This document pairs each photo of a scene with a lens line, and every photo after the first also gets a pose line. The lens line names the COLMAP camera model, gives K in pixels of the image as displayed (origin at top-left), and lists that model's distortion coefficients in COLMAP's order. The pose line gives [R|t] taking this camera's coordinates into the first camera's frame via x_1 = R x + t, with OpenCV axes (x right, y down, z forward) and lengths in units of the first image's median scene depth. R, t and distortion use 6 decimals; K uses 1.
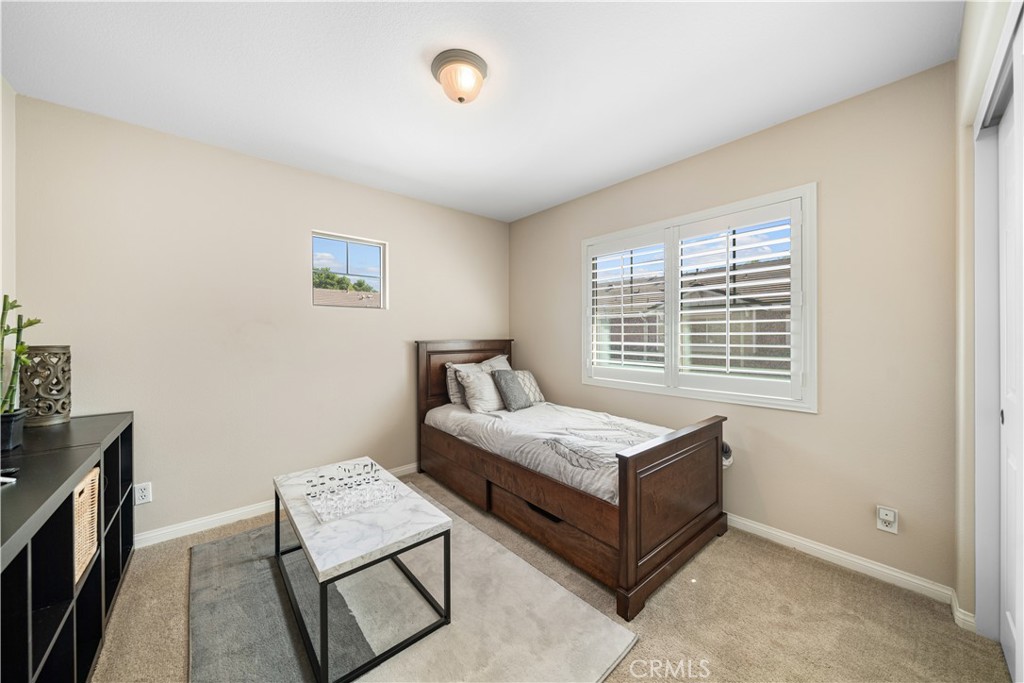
lens RADIAL K [[353.0, 0, 509.4], [0, 353.0, 334.4], [0, 0, 1]] dist [-0.000719, -0.000059]
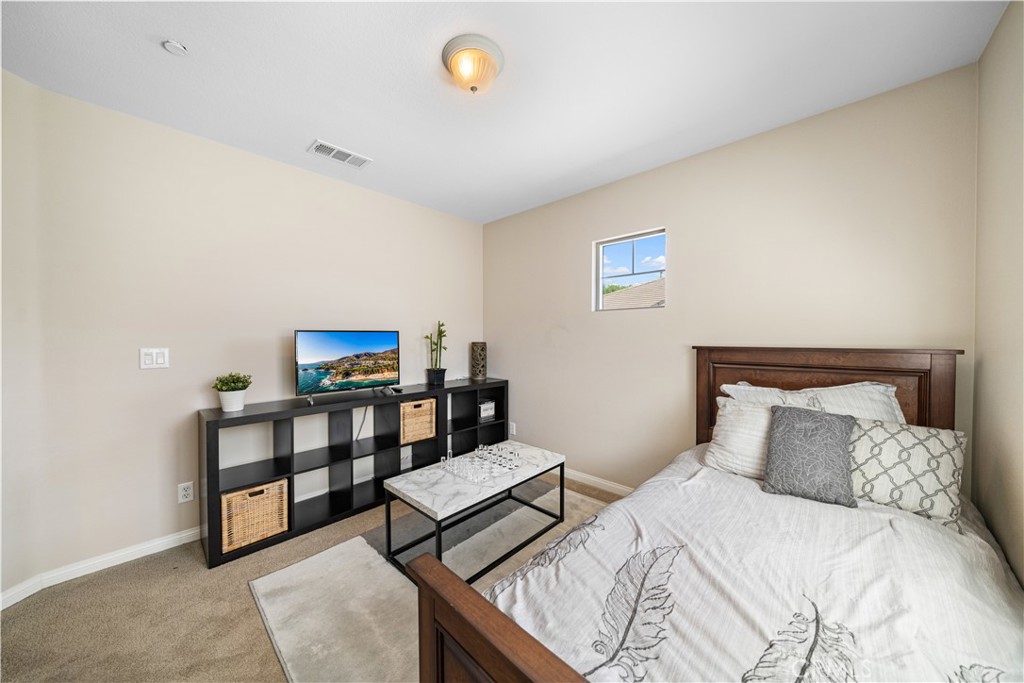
lens RADIAL K [[353.0, 0, 508.5], [0, 353.0, 340.3], [0, 0, 1]] dist [-0.000719, -0.000059]
pose [[0.095916, 0.016567, -0.995252, 0.668104], [-0.002744, 0.999862, 0.016380, -0.007899], [0.995386, 0.001160, 0.095948, 0.824333]]
